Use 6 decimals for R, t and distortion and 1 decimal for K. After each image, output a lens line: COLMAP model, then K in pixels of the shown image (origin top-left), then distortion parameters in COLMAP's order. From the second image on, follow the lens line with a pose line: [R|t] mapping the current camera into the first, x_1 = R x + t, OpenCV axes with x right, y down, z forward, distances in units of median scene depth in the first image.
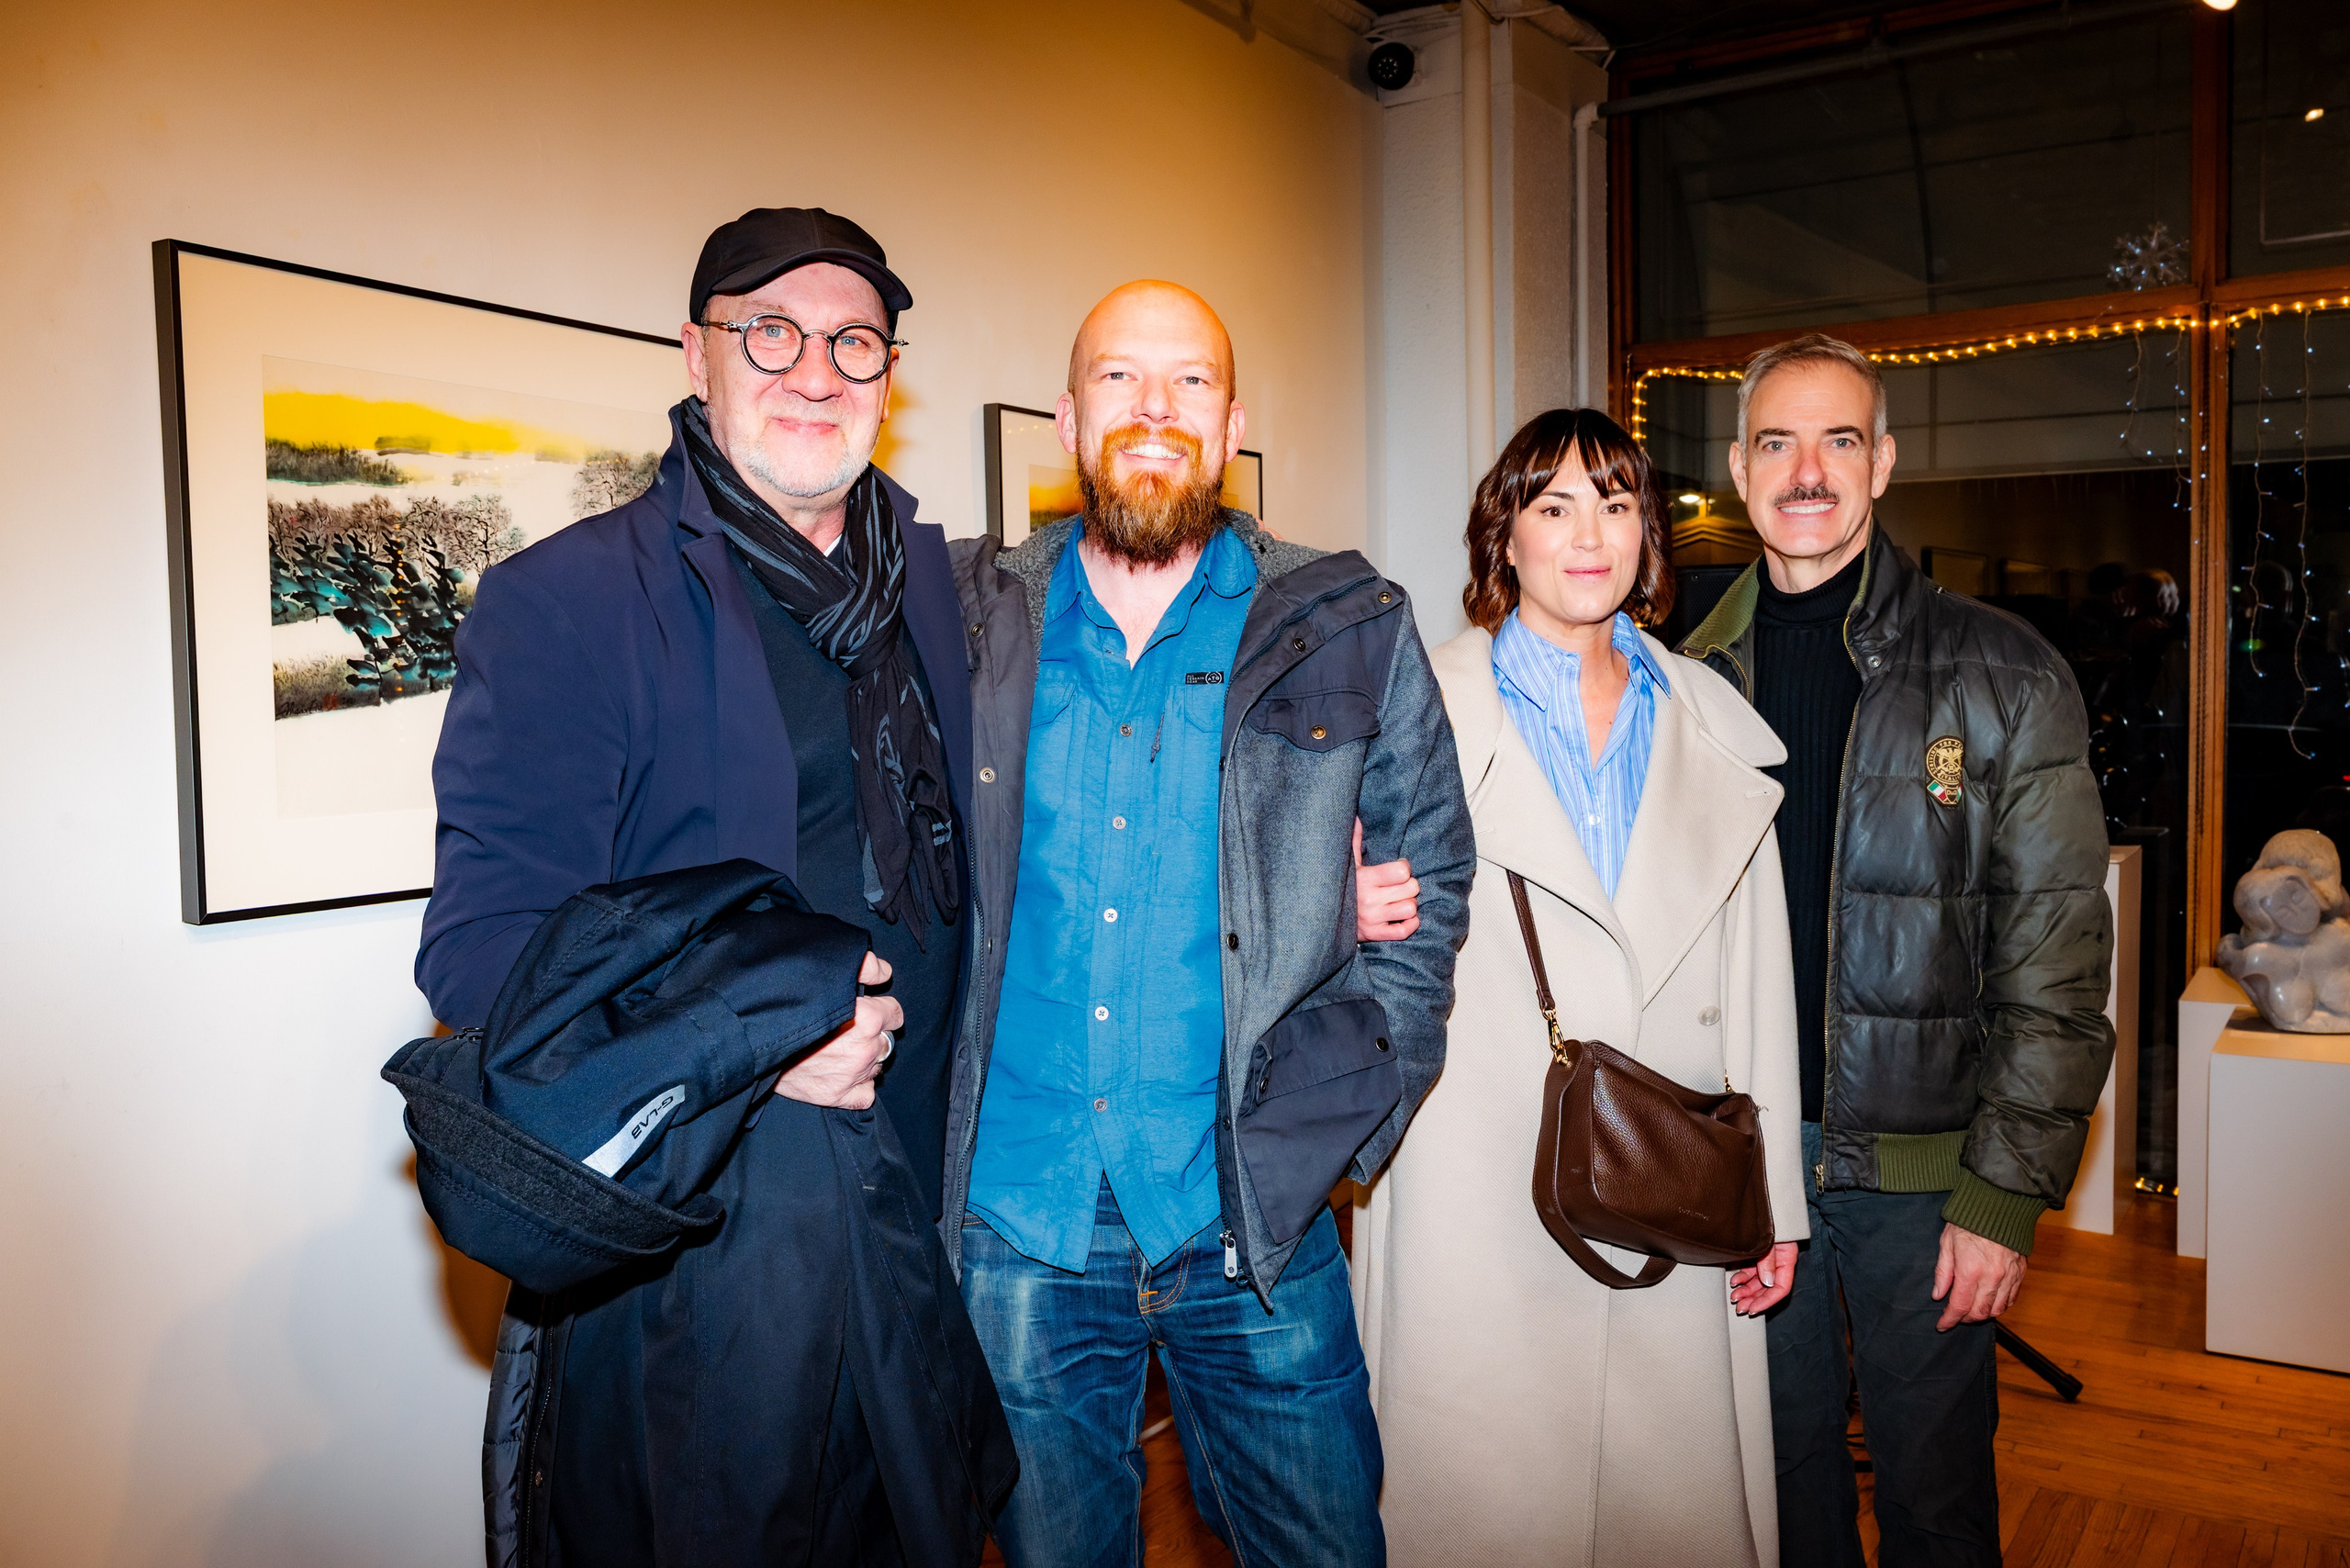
lens RADIAL K [[1936.6, 0, 1184.7], [0, 1936.6, 776.7], [0, 0, 1]] dist [-0.004084, 0.004776]
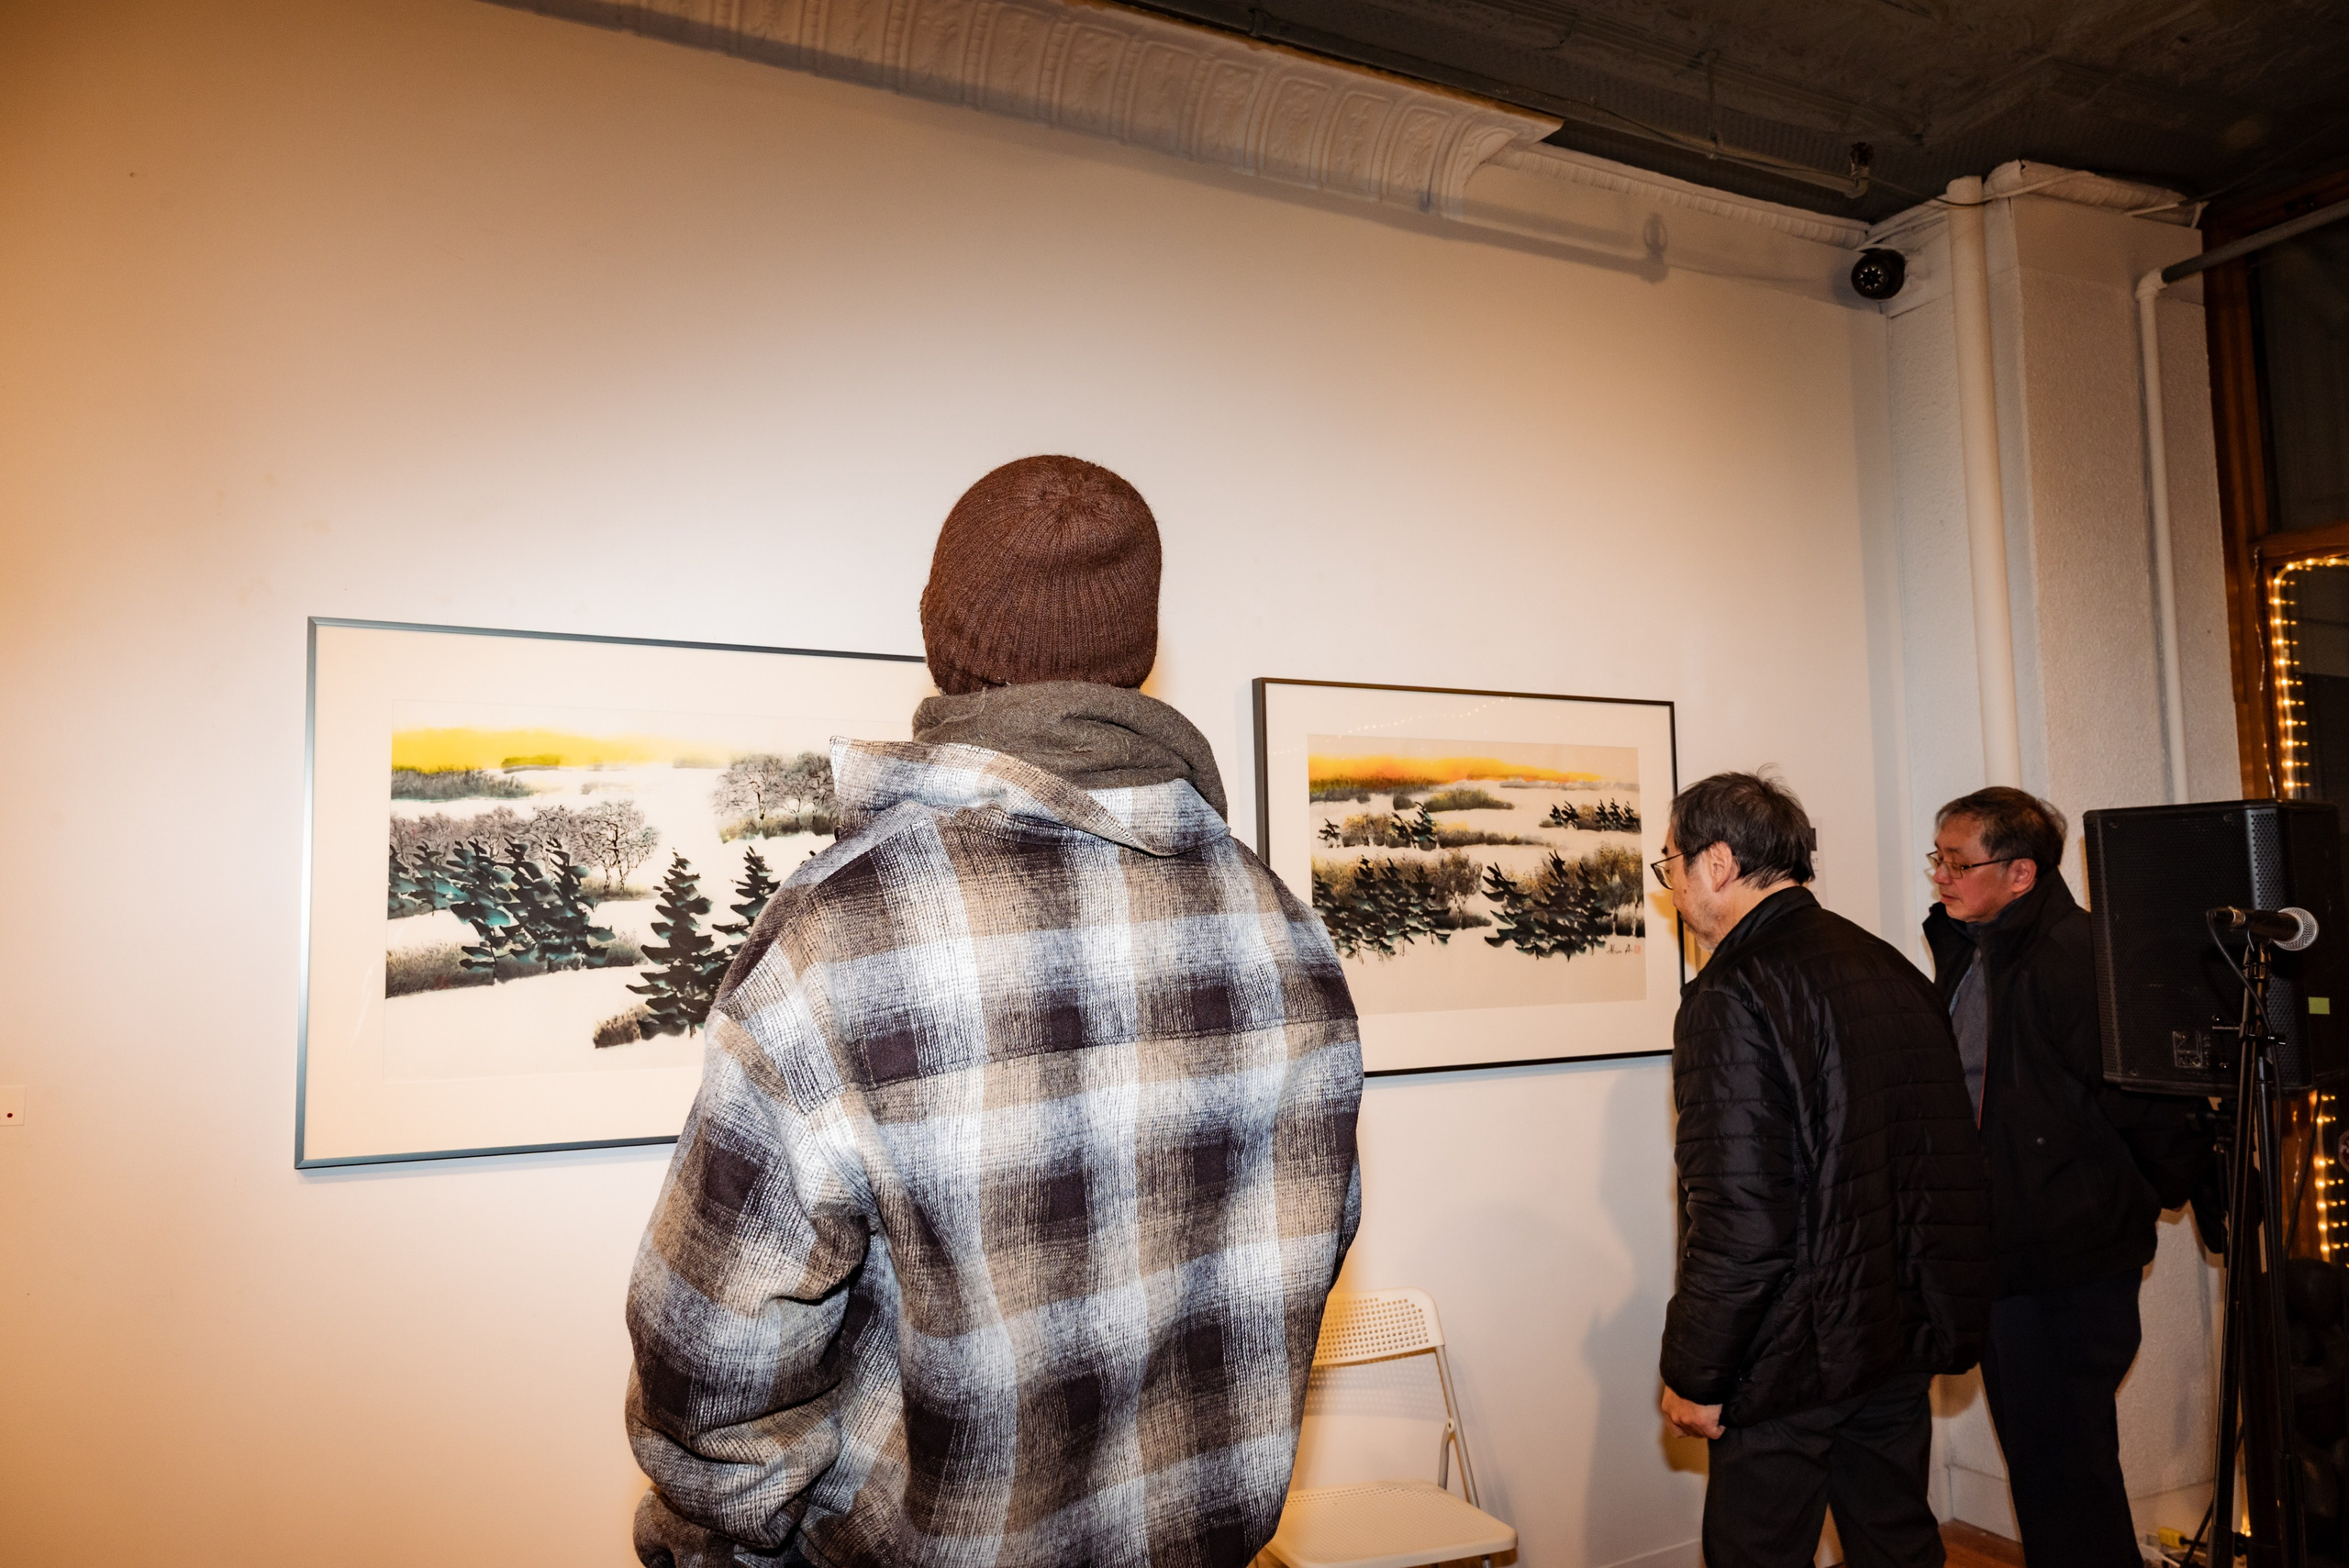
lens RADIAL K [[1679.8, 0, 1175.4], [0, 1679.8, 787.9], [0, 0, 1]] dist [-0.004510, -0.002449]
pose [[0.846730, -0.039919, -0.530523, 0.471186], [-0.024161, 0.993267, -0.113298, -0.049631], [0.531474, 0.108751, 0.840065, 0.349109]]
